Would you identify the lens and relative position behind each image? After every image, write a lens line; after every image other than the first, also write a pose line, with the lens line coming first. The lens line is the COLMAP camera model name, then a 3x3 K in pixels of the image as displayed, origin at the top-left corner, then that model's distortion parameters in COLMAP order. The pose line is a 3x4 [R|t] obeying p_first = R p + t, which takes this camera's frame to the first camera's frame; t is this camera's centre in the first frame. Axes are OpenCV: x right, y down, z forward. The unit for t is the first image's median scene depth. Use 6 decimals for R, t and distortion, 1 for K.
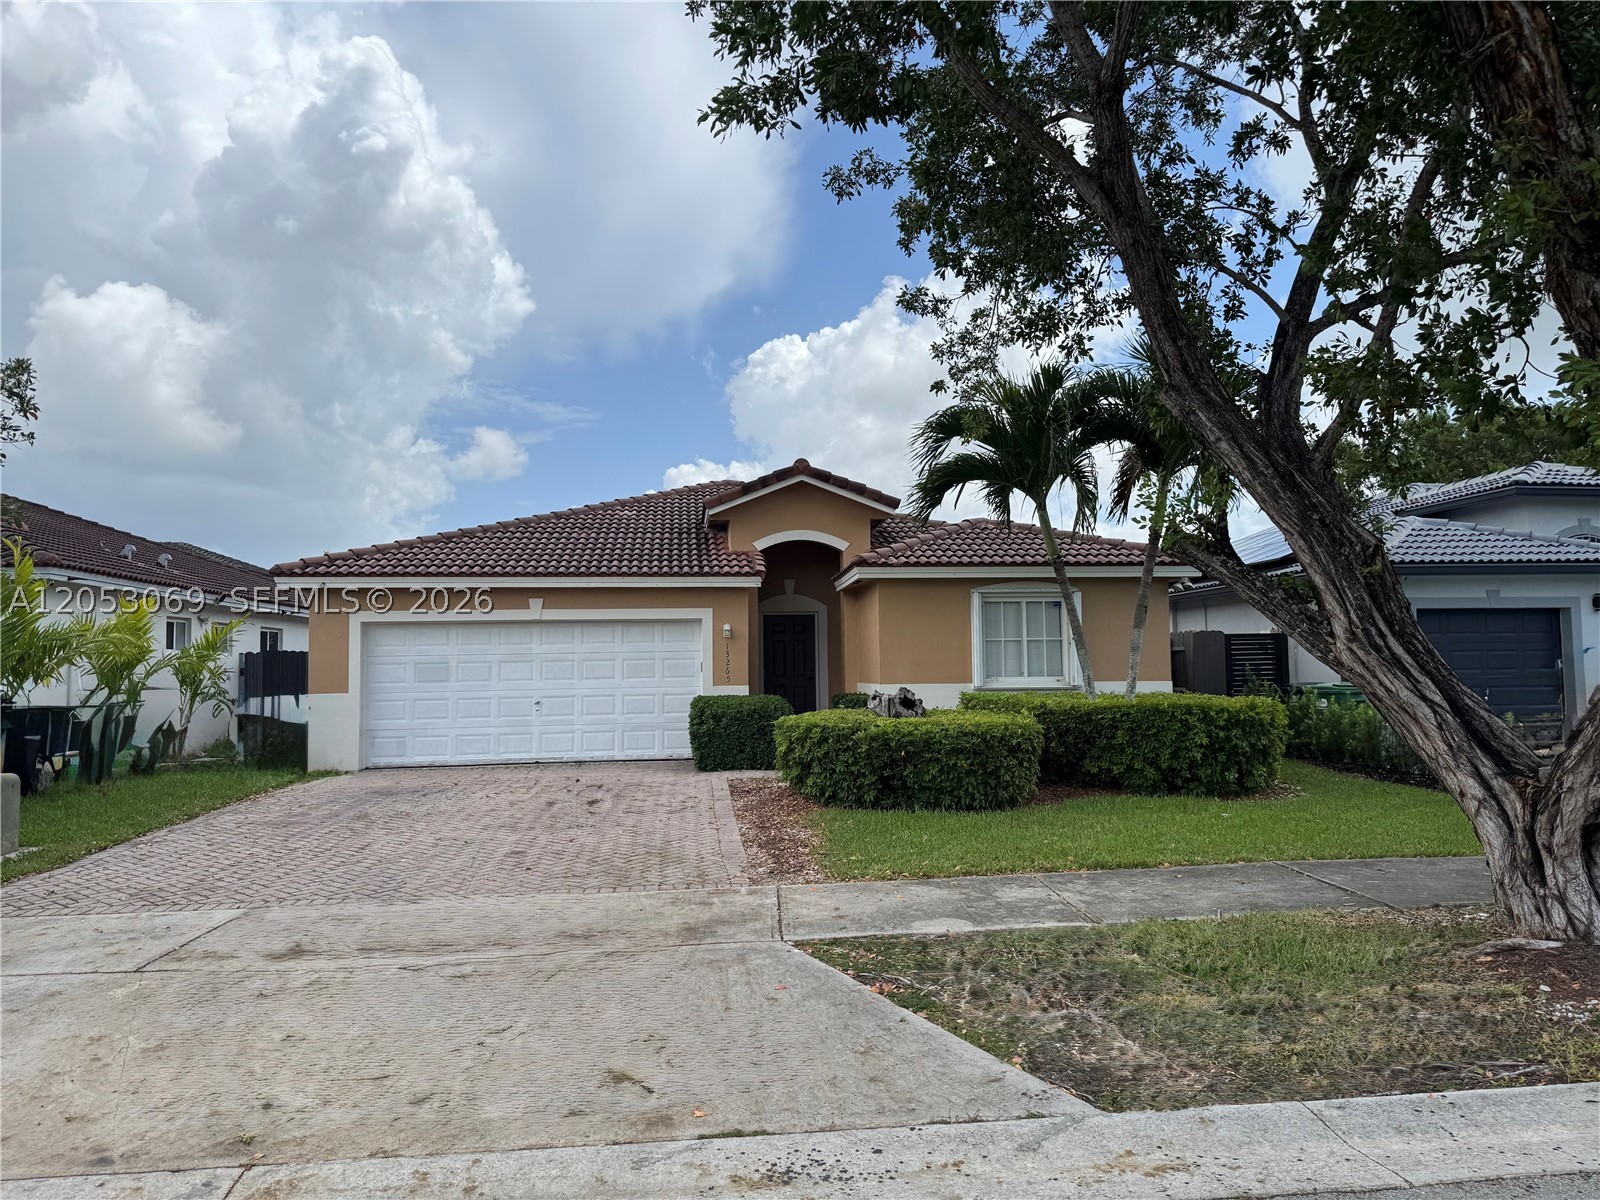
lens RADIAL K [[1110.2, 0, 800.0], [0, 1110.2, 600.0], [0, 0, 1]] dist [0.180890, -0.000040]
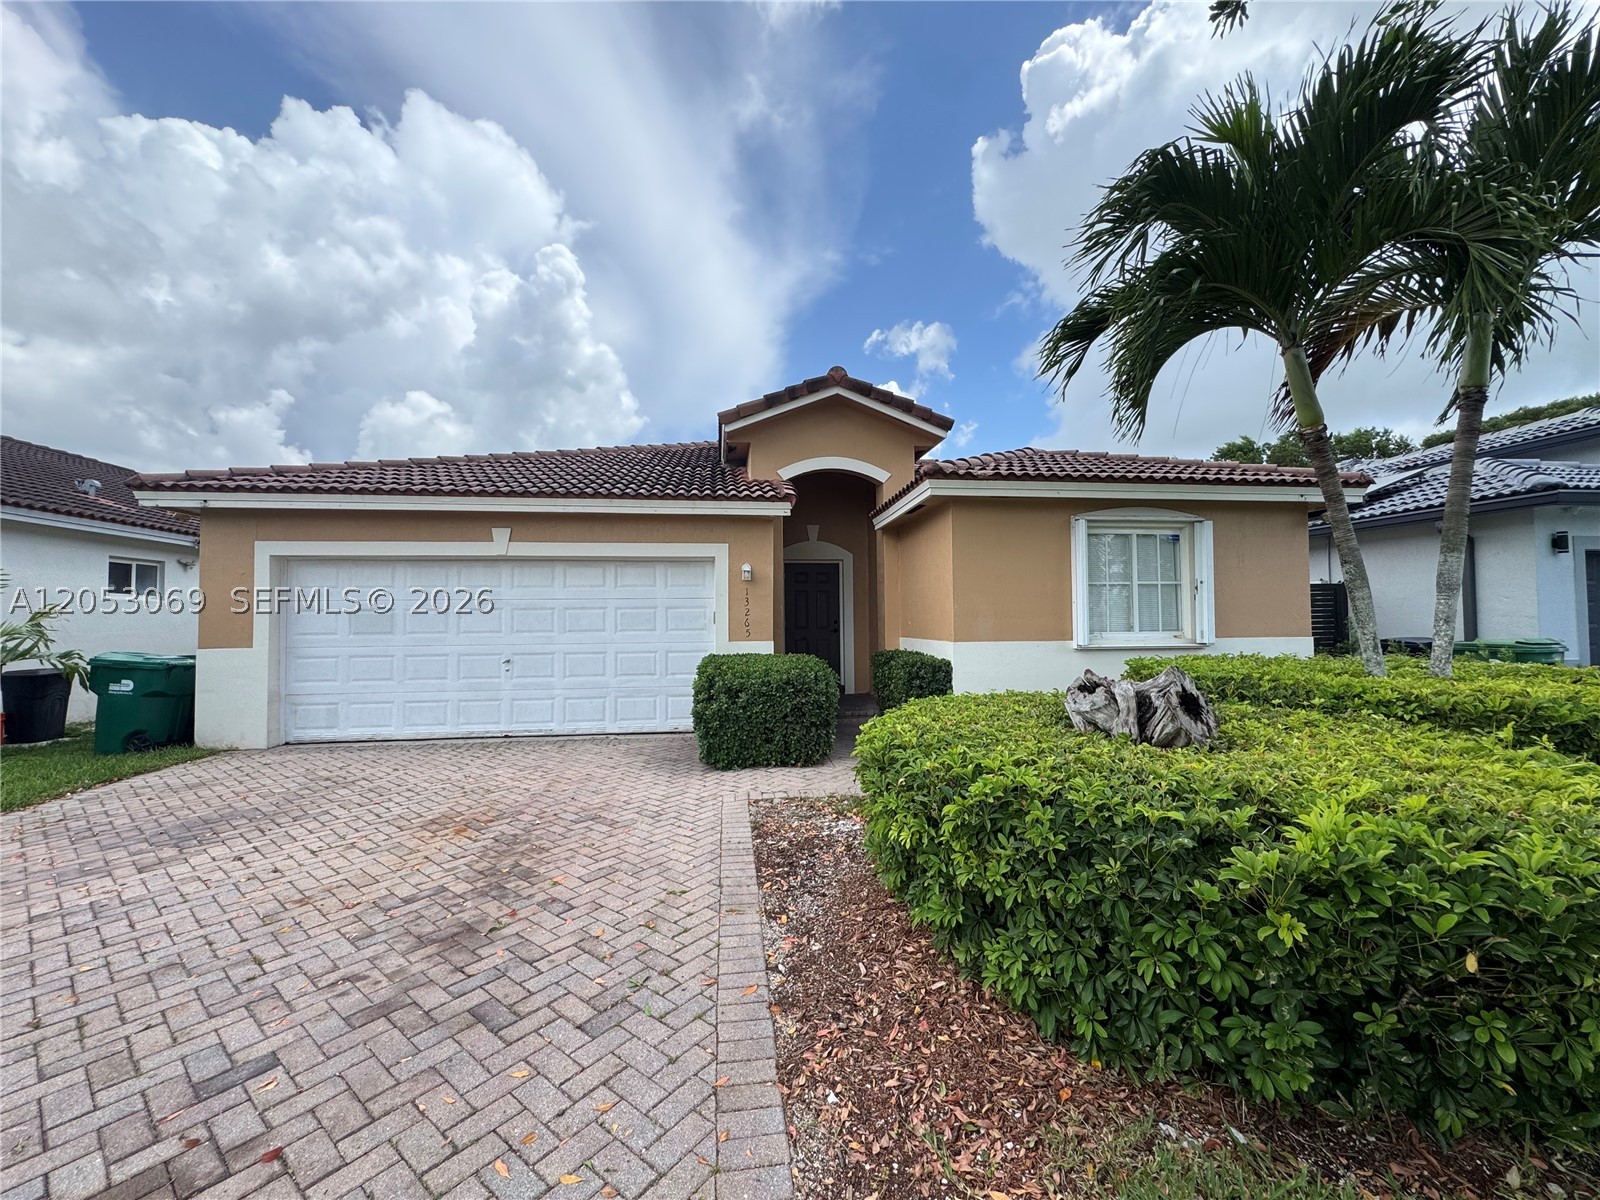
lens RADIAL K [[637.5, 0, 800.0], [0, 637.5, 600.0], [0, 0, 1]] dist [-0.001510, -0.000158]
pose [[0.999755, 0.004898, 0.021597, -0.037952], [-0.005534, 0.999550, 0.029483, 0.034264], [-0.021443, -0.029595, 0.999332, 0.553643]]
